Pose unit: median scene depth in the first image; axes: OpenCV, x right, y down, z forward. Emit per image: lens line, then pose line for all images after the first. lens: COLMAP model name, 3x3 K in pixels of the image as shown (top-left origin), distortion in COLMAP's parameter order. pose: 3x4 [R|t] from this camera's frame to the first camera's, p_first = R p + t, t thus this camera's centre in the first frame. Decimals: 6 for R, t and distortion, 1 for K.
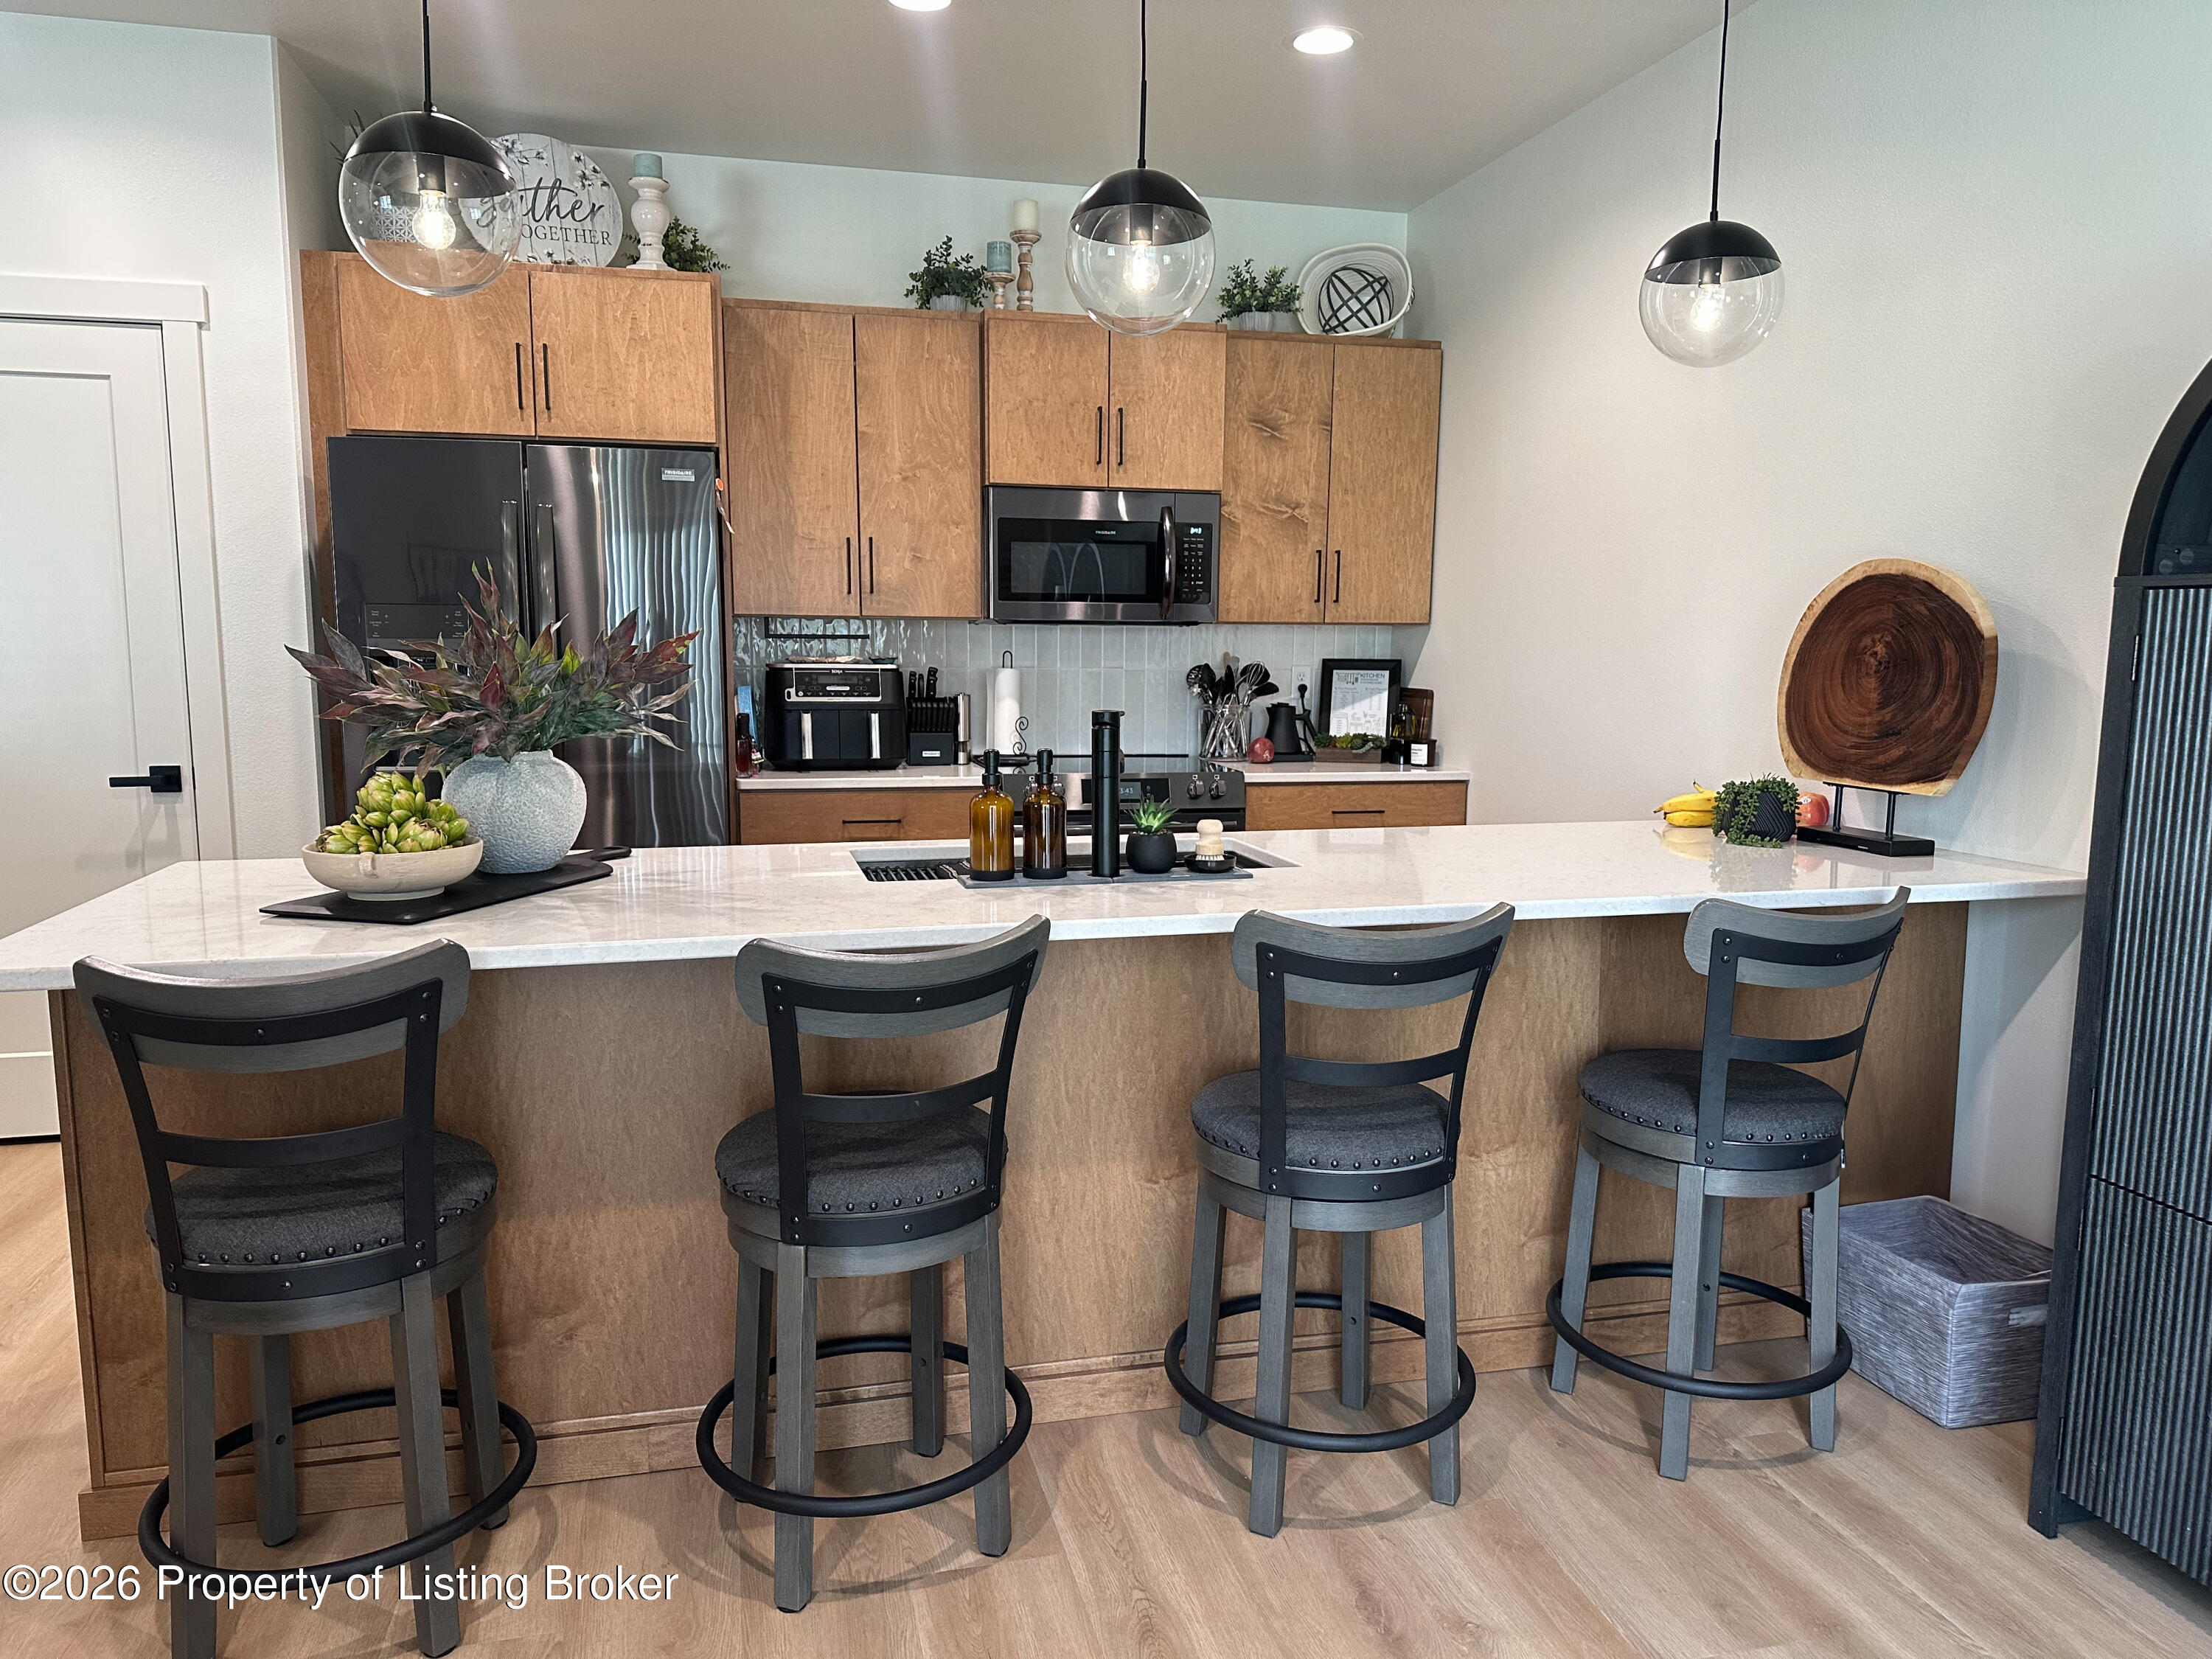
lens RADIAL K [[1544.8, 0, 1112.0], [0, 1544.8, 837.1], [0, 0, 1]] dist [0.083796, -0.103790]
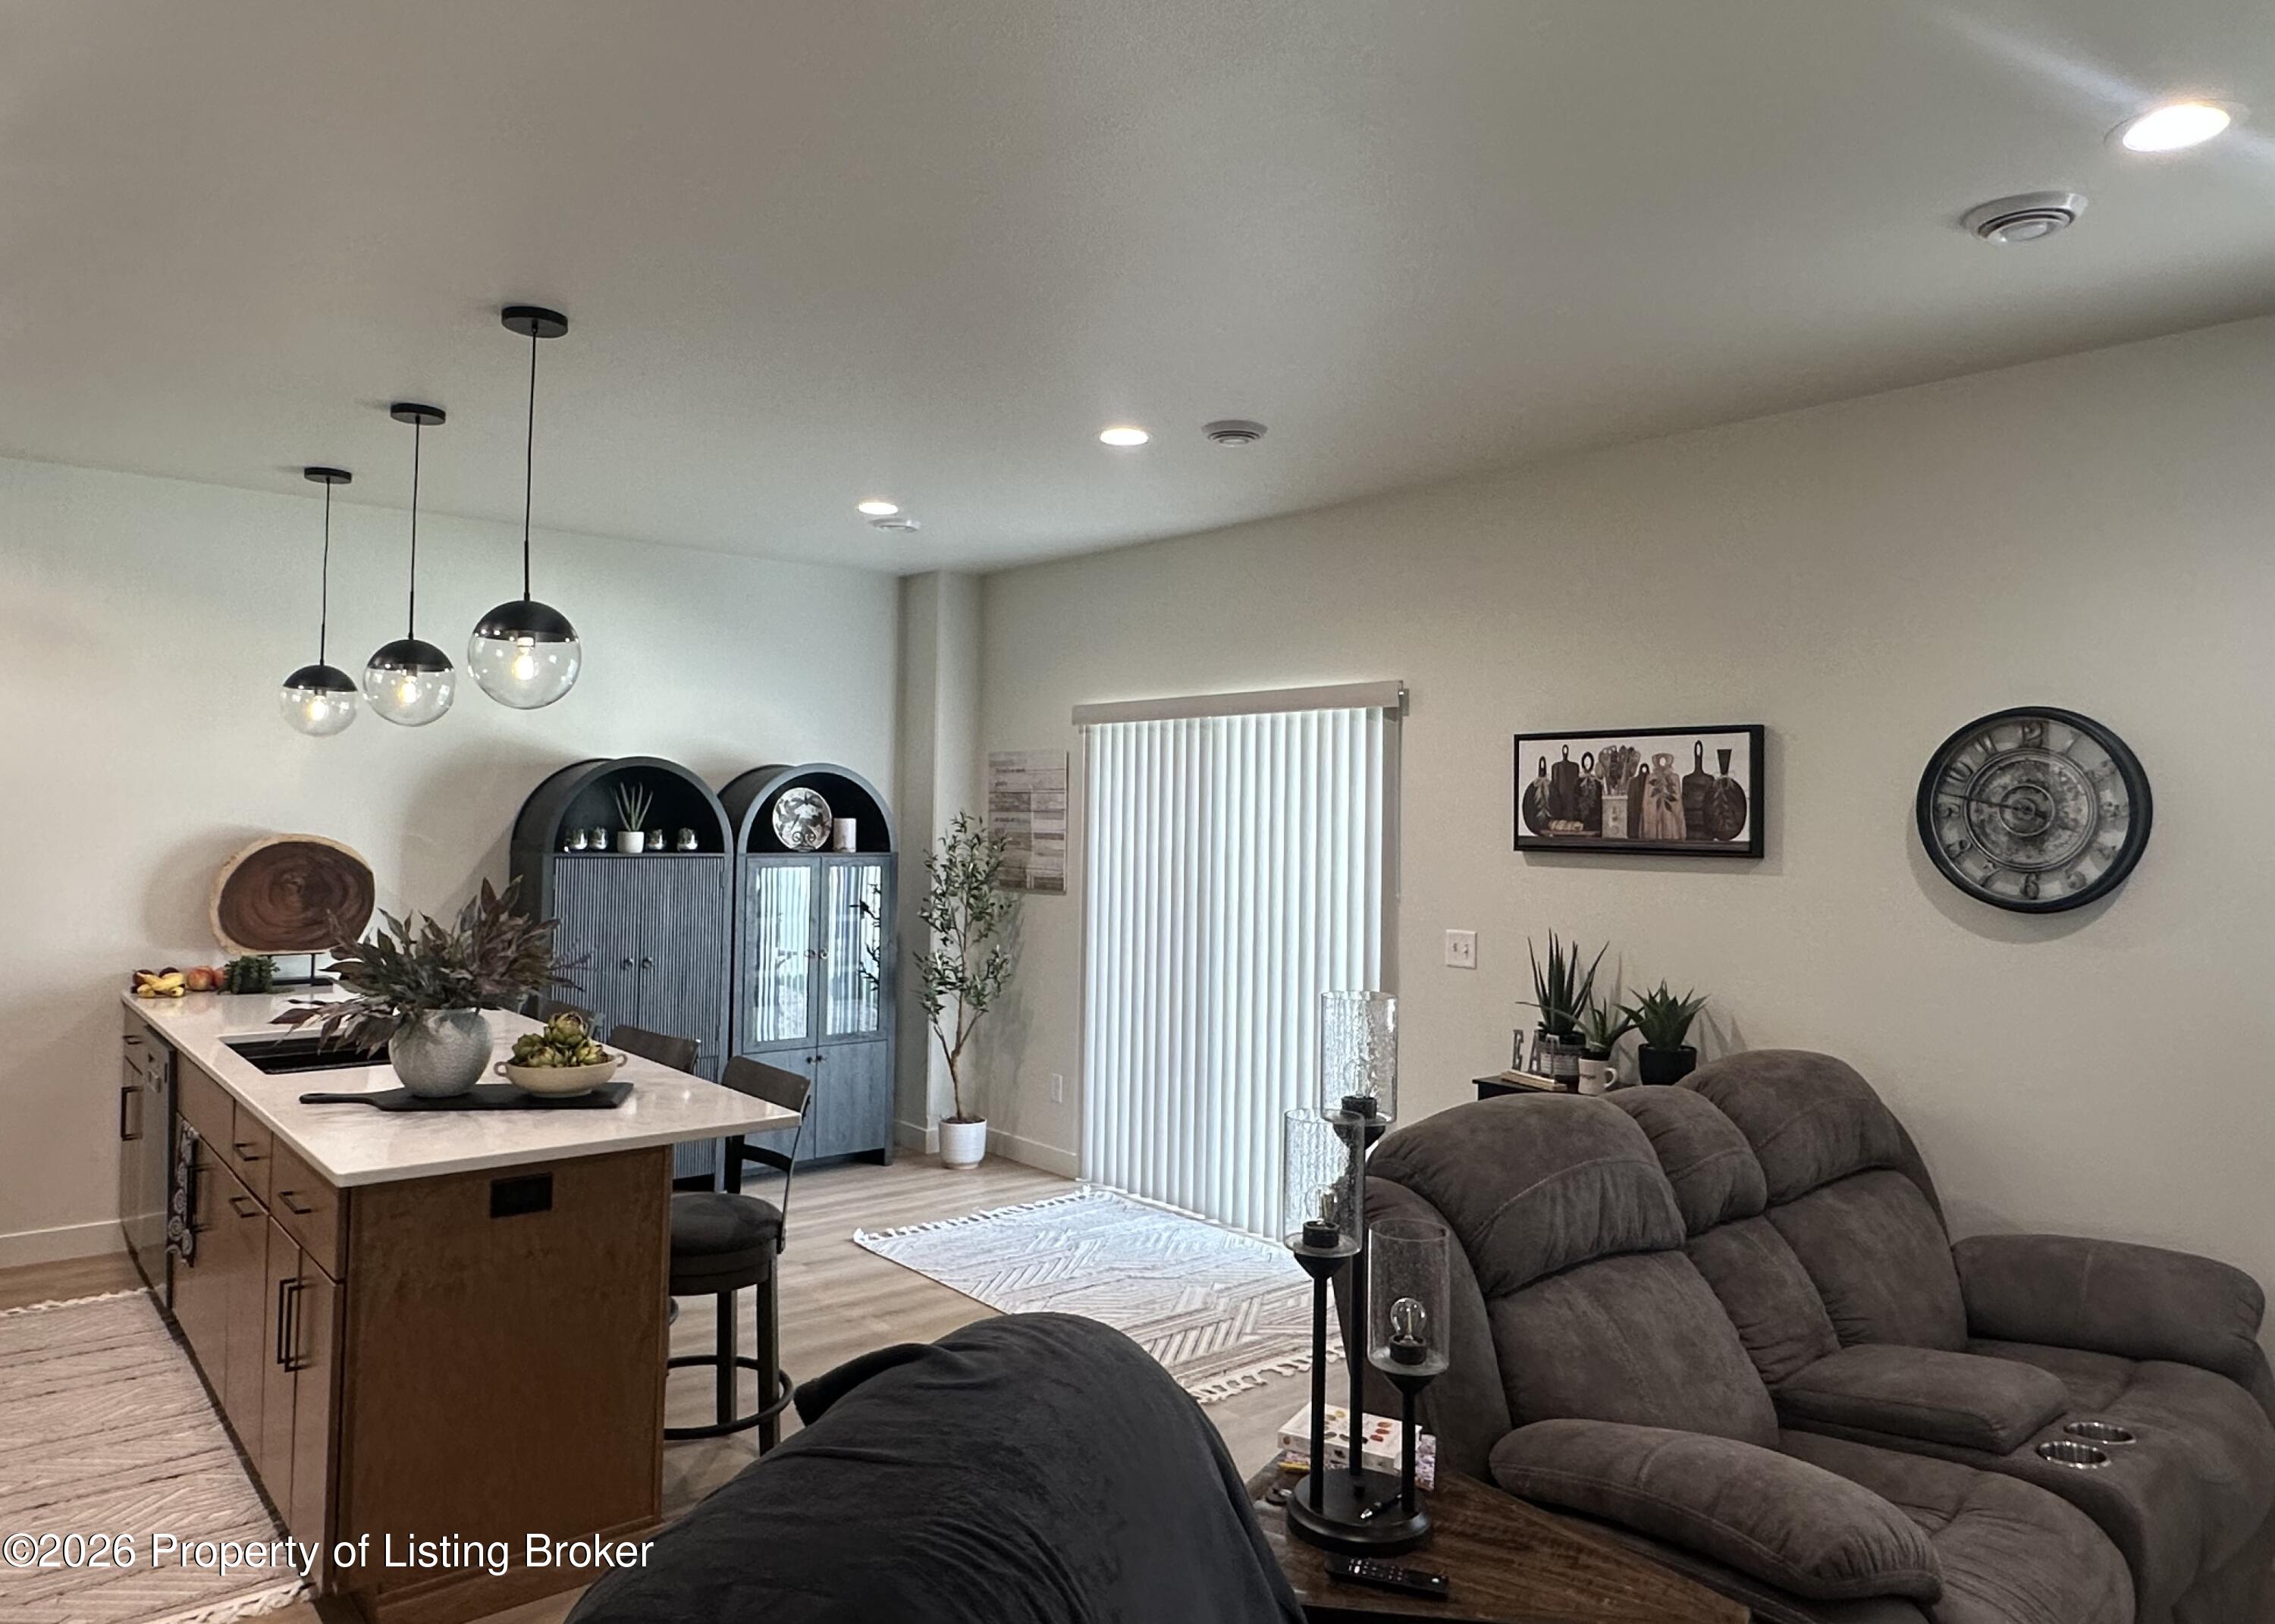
lens RADIAL K [[1494.4, 0, 1113.4], [0, 1494.4, 771.6], [0, 0, 1]] dist [-0.003031, 0.005569]
pose [[-0.423385, 0.012472, 0.905864, -1.074639], [0.096656, 0.994820, 0.031479, -0.144639], [-0.900779, 0.100884, -0.422397, 0.583763]]
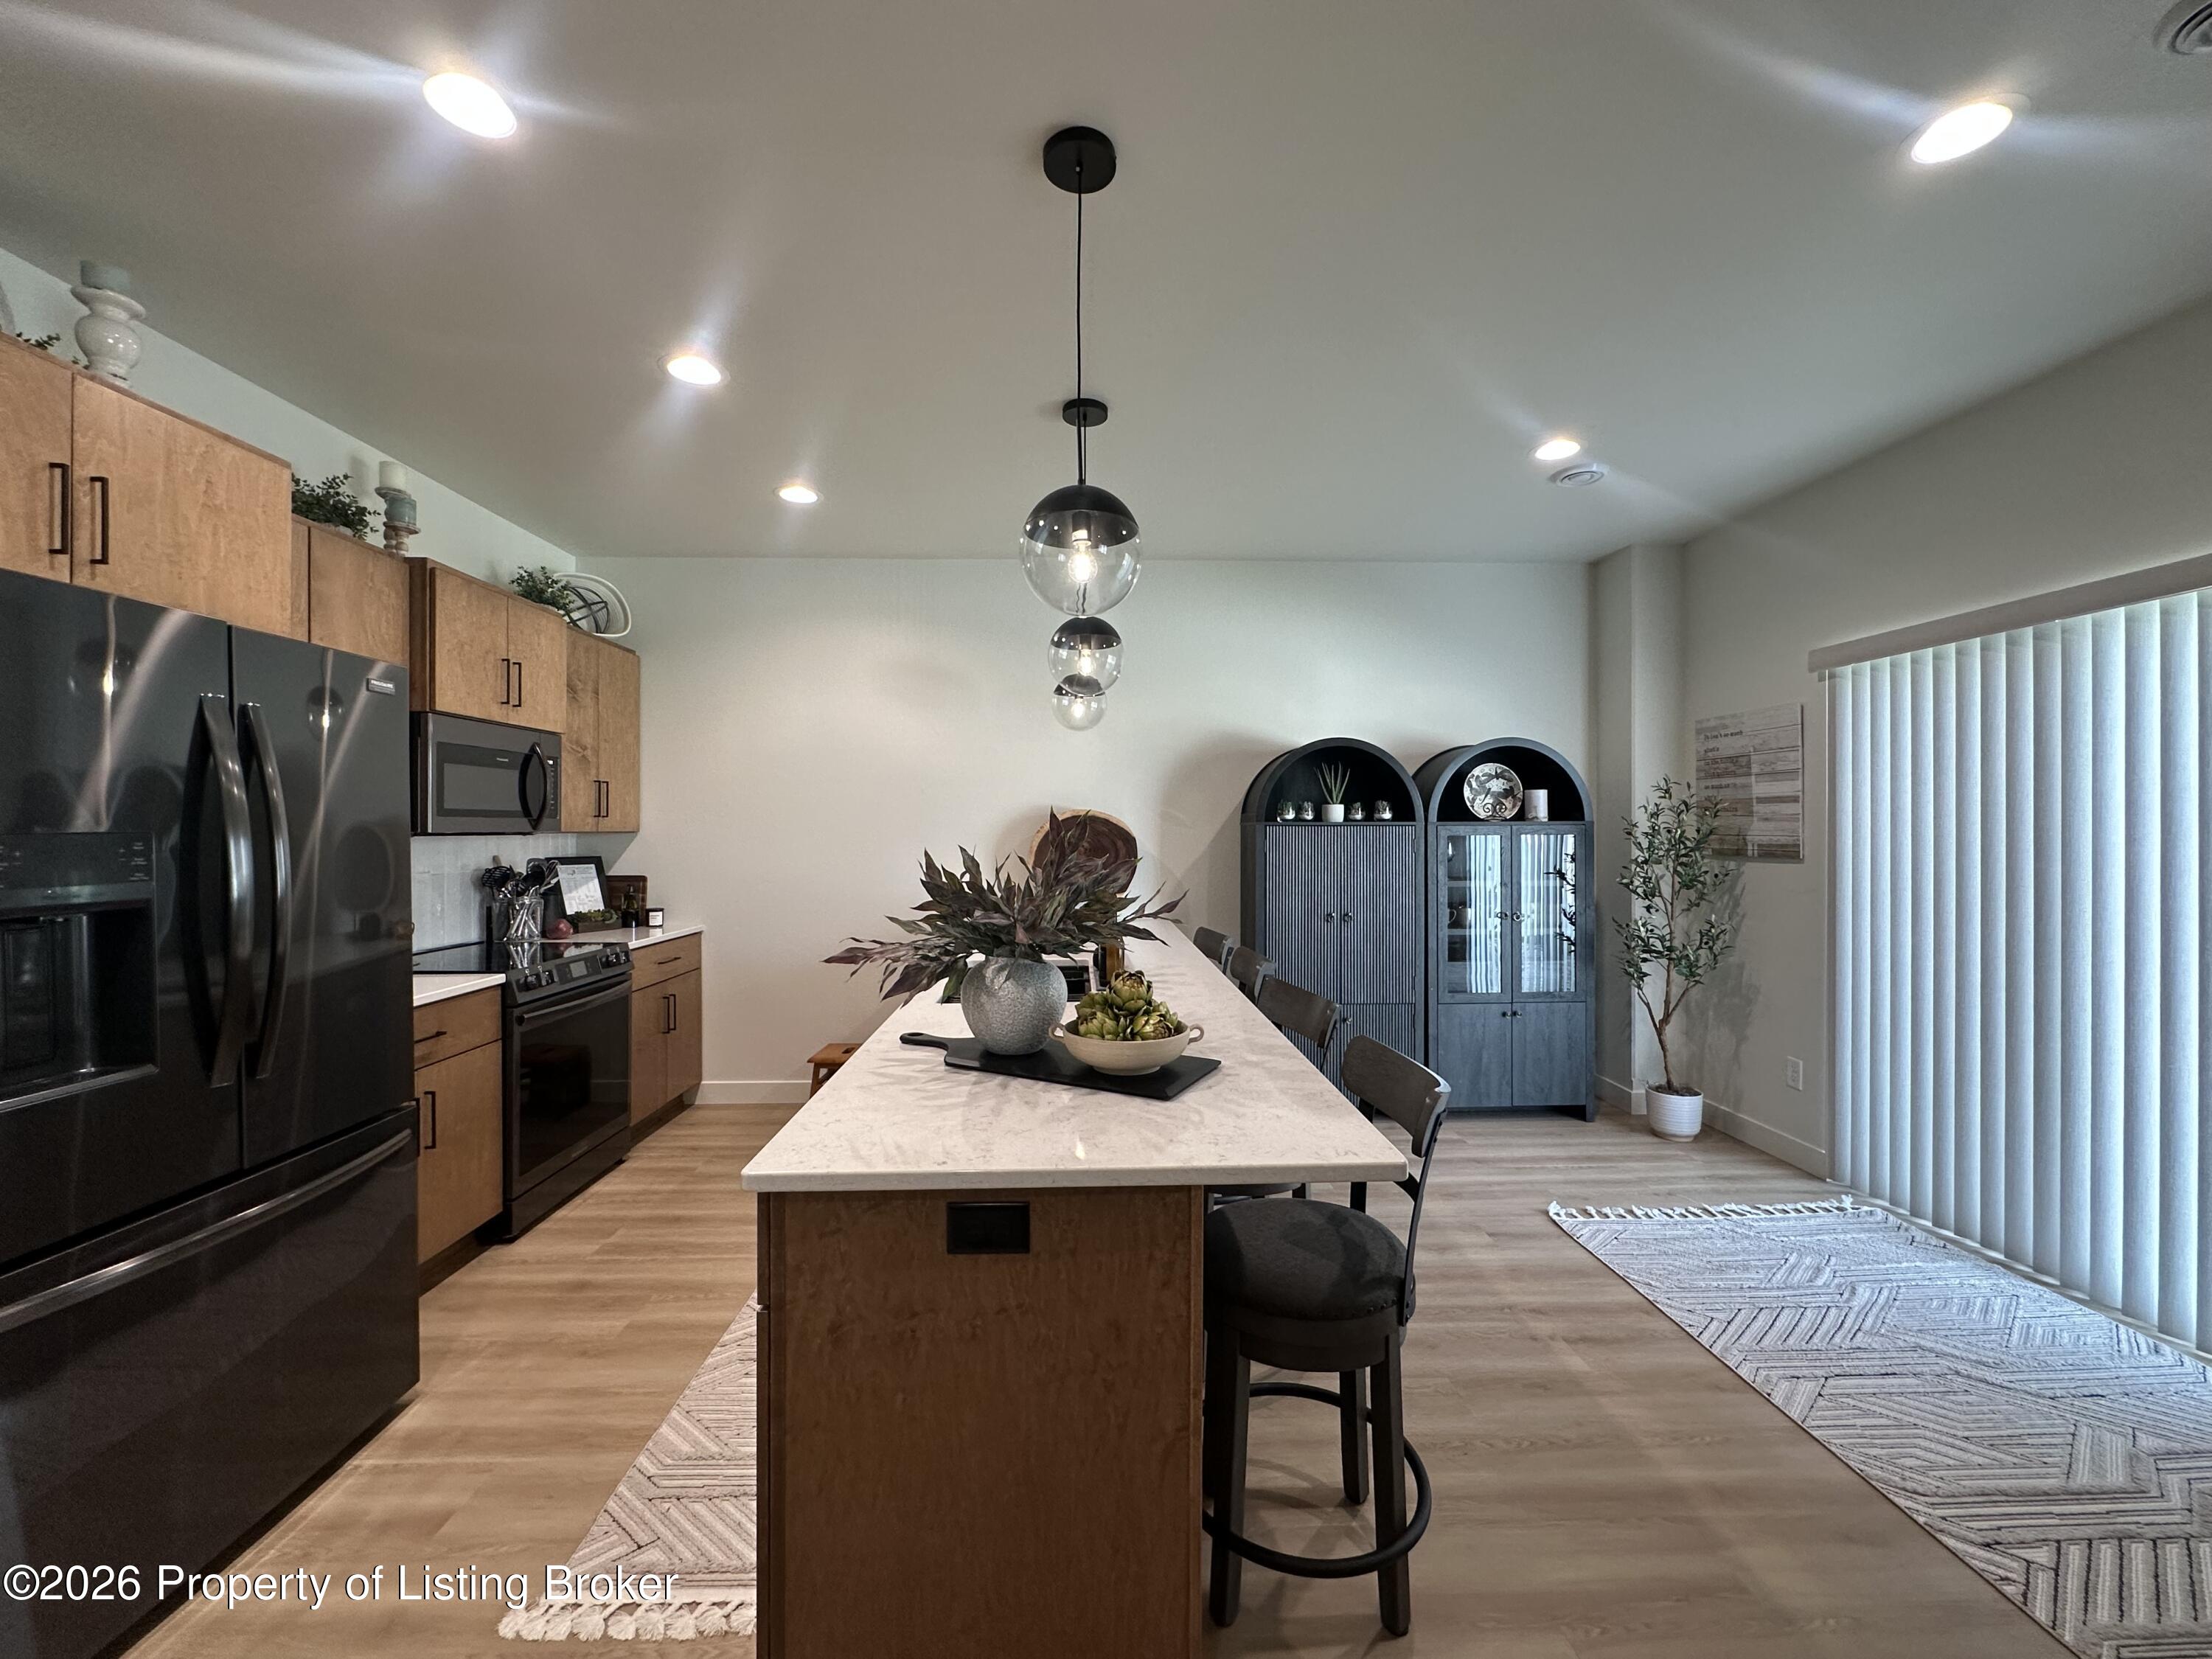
lens RADIAL K [[887.7, 0, 1105.7], [0, 887.7, 829.3], [0, 0, 1]] dist [-0.002131, 0.000936]
pose [[0.215008, -0.010792, 0.976553, -0.620540], [0.129571, 0.991414, -0.017572, -0.077410], [-0.967979, 0.130311, 0.214561, 0.443380]]
